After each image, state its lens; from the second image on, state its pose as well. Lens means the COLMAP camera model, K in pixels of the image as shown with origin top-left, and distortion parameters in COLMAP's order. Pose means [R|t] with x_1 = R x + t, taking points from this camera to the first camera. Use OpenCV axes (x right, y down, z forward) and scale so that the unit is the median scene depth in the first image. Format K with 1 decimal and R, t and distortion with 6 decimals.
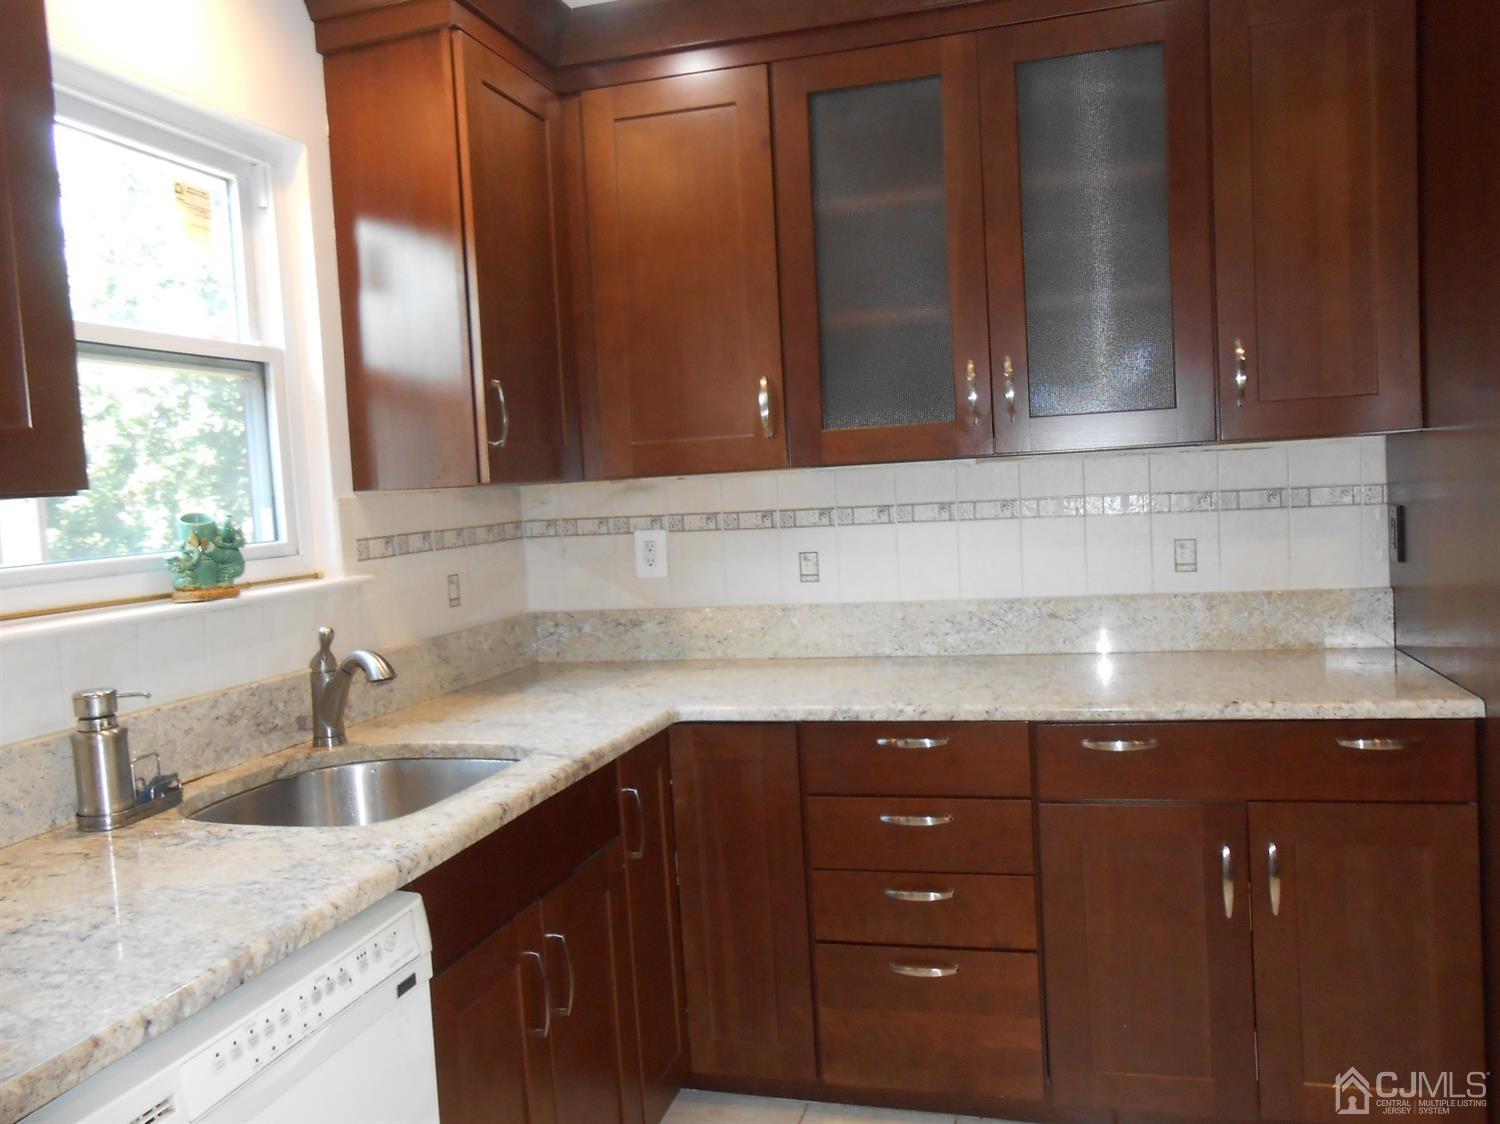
lens RADIAL K [[1165.8, 0, 760.8], [0, 1165.8, 561.9], [0, 0, 1]] dist [-0.016907, 0.000946]
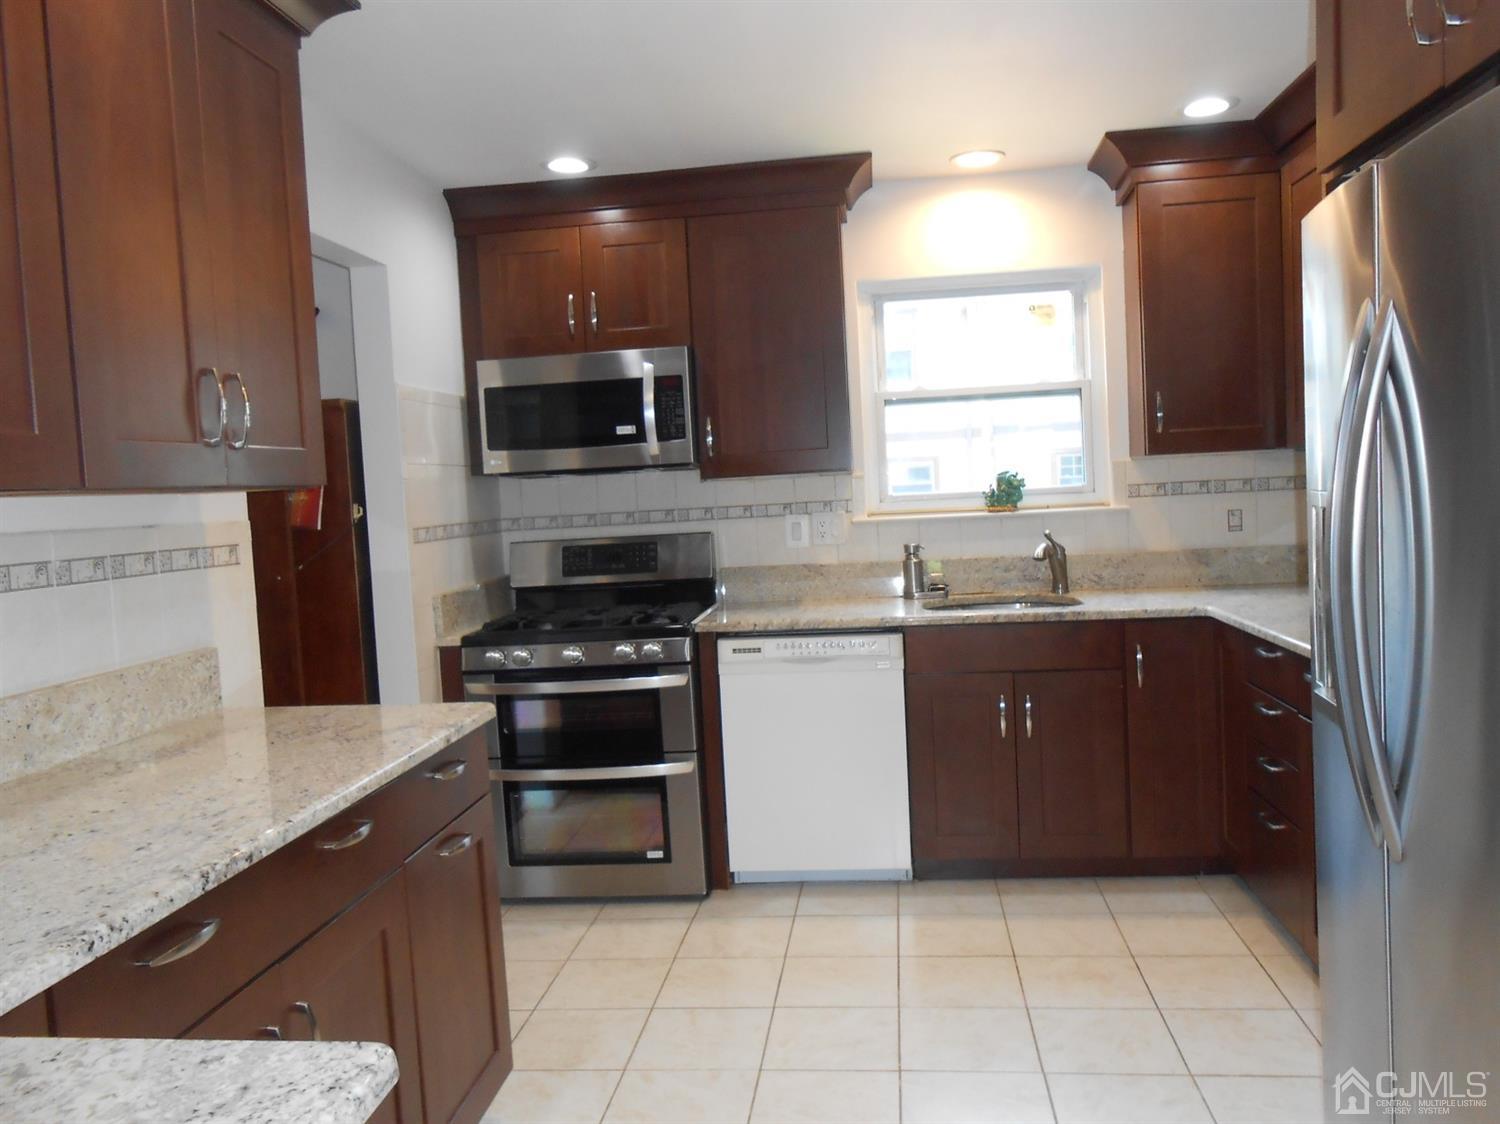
lens RADIAL K [[1165.8, 0, 760.8], [0, 1165.8, 561.9], [0, 0, 1]] dist [-0.016907, 0.000946]
pose [[0.156186, 0.118183, -0.980632, 1.360457], [-0.024503, 0.992974, 0.115768, -0.098547], [0.987424, 0.005947, 0.157985, 0.199916]]
